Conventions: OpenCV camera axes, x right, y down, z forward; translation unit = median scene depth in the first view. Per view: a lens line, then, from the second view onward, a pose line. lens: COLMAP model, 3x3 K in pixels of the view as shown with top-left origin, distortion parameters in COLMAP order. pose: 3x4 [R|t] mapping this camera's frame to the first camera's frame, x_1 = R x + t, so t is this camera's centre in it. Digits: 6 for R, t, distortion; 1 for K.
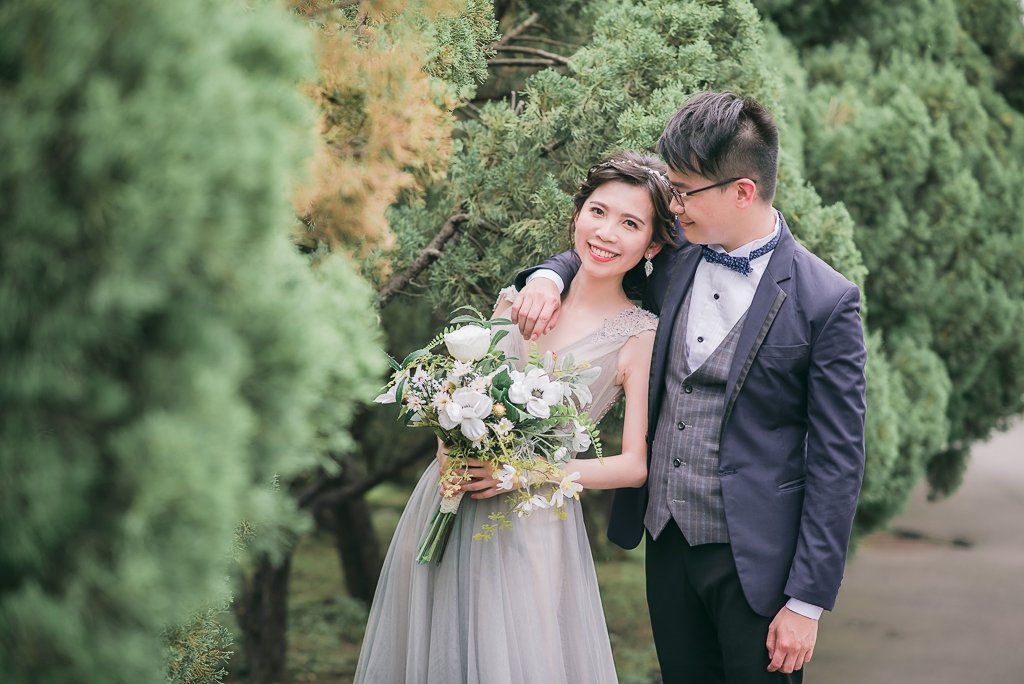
lens RADIAL K [[2514.4, 0, 512.0], [0, 2514.4, 342.0], [0, 0, 1]] dist [-0.010866, 0.344999]
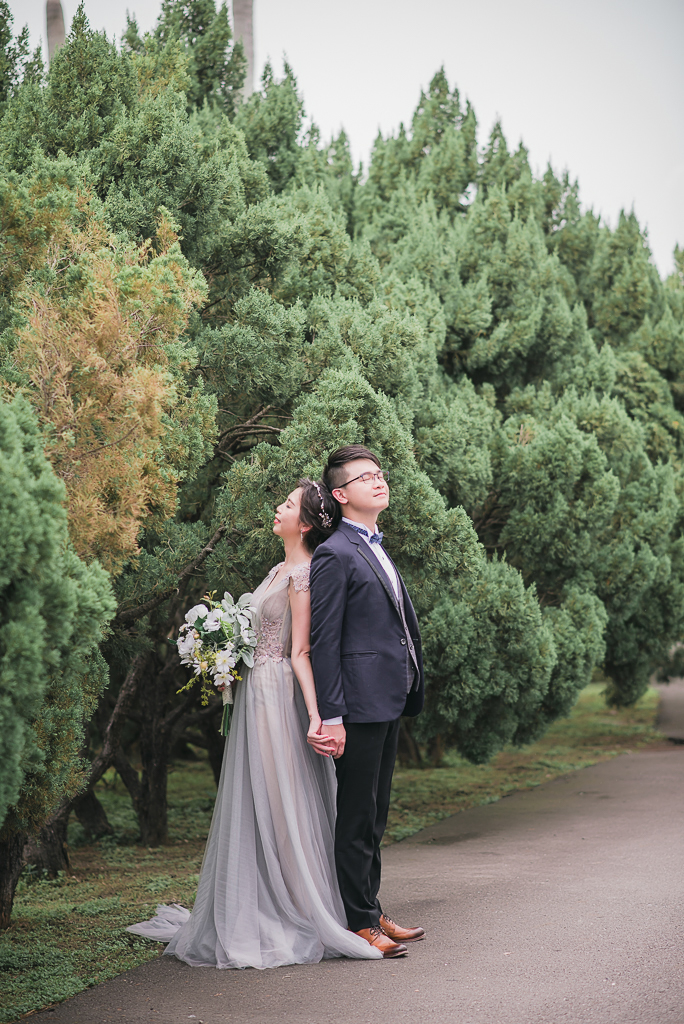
lens RADIAL K [[2501.1, 0, 342.0], [0, 2501.1, 512.0], [0, 0, 1]] dist [-0.229230, 0.075400]
pose [[0.997309, -0.054447, -0.049086, 0.096483], [0.052296, 0.997658, -0.044079, 0.012275], [0.051371, 0.041394, 0.997821, -0.463314]]
